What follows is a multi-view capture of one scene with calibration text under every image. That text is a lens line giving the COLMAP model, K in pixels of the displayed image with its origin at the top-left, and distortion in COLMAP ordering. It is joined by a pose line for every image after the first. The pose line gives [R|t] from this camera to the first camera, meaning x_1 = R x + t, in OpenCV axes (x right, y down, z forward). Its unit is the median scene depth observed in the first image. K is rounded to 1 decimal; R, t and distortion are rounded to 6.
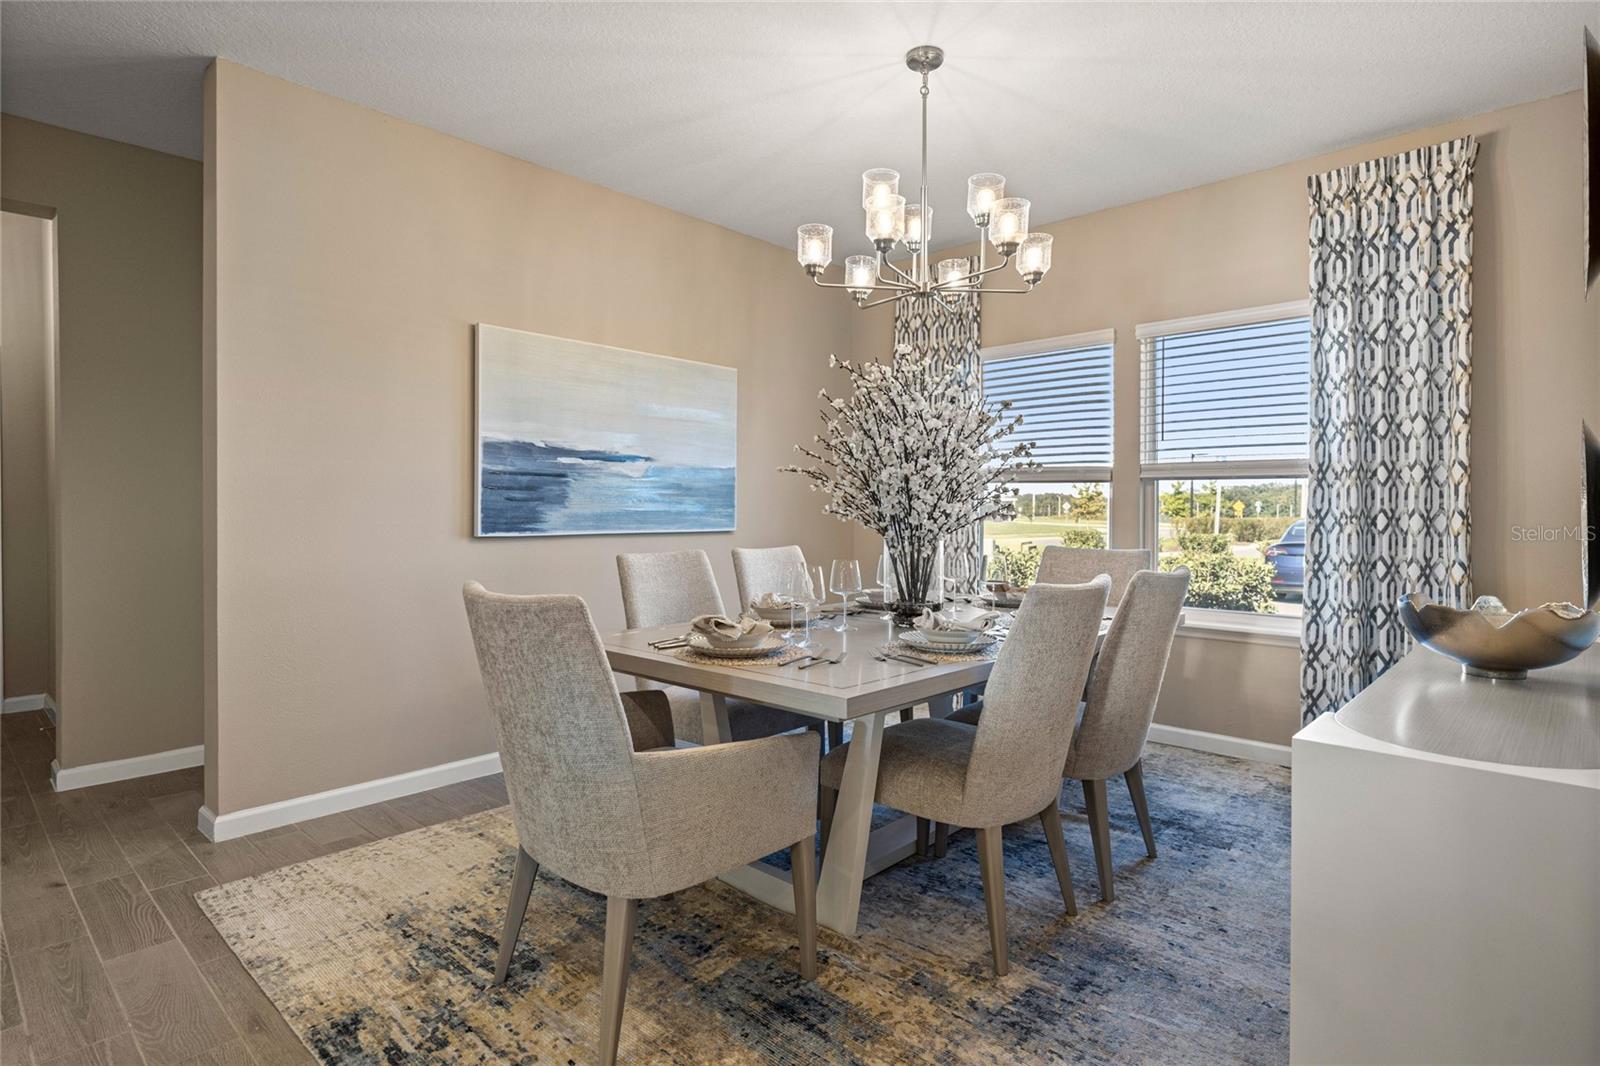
lens RADIAL K [[818.8, 0, 812.5], [0, 818.8, 519.5], [0, 0, 1]] dist [0.006844, 0.000646]
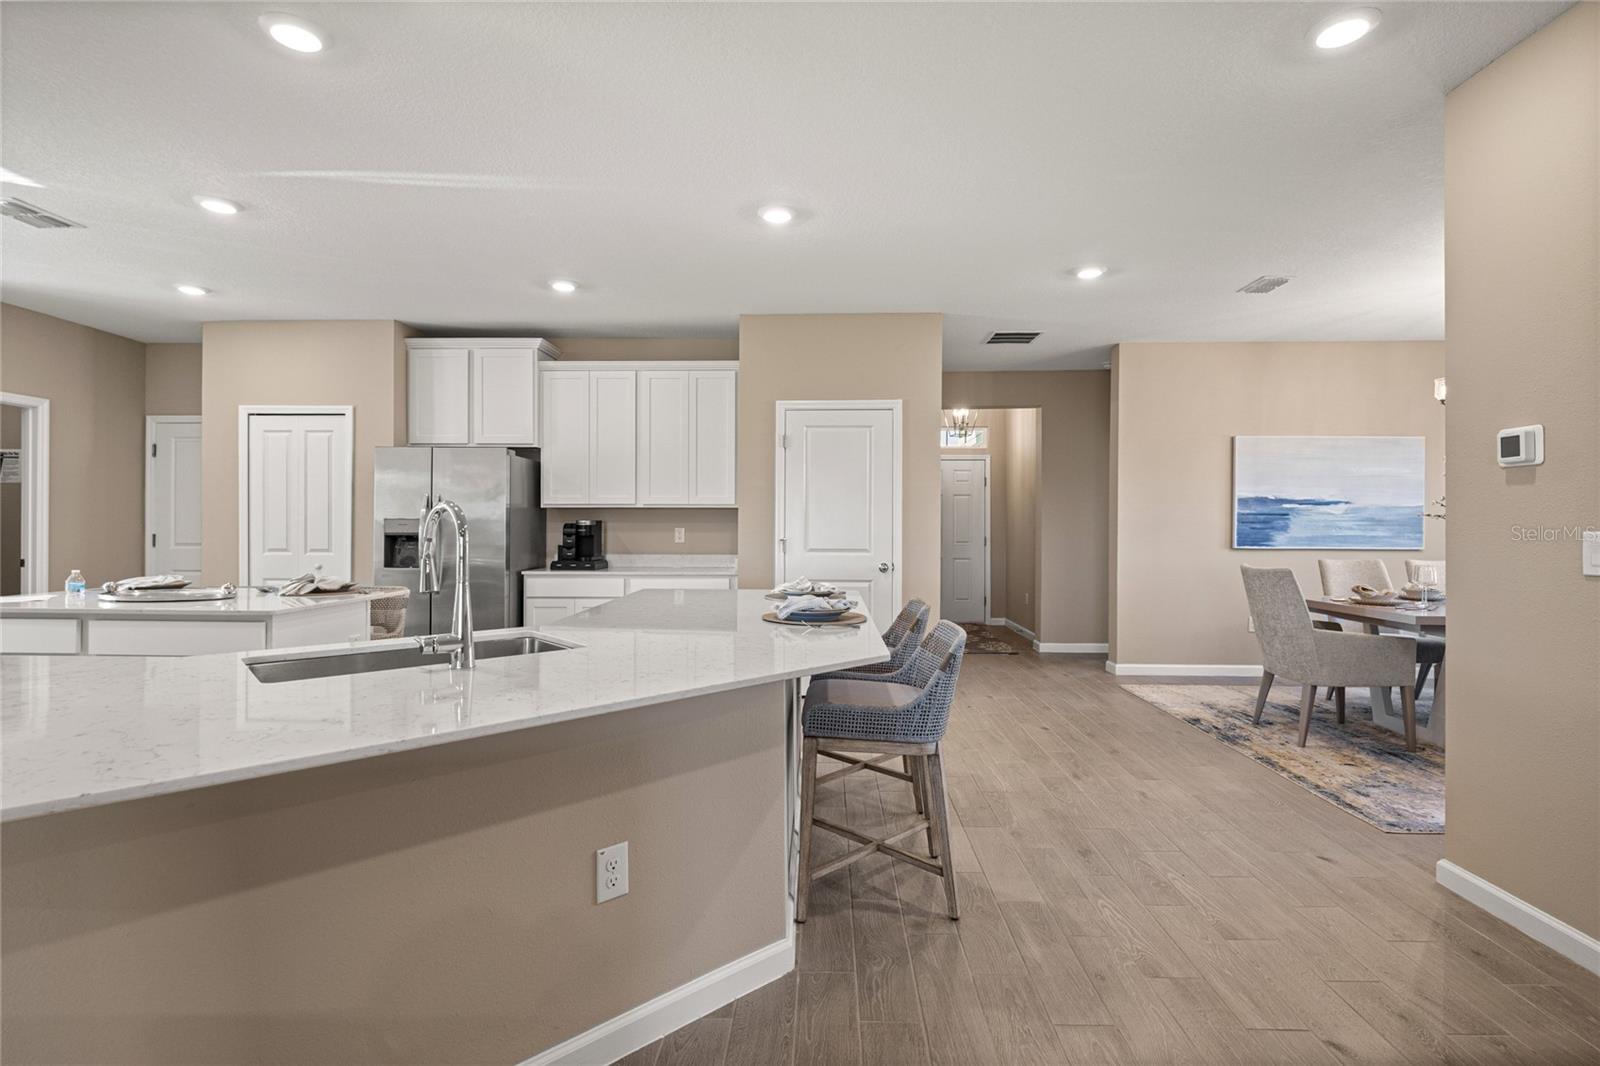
lens RADIAL K [[748.7, 0, 801.2], [0, 748.7, 519.8], [0, 0, 1]] dist [0.001087, 0.000128]
pose [[0.640319, -0.003653, -0.768100, 0.272475], [-0.013662, 0.999776, -0.016145, -0.002717], [0.767987, 0.020832, 0.640126, -0.855438]]
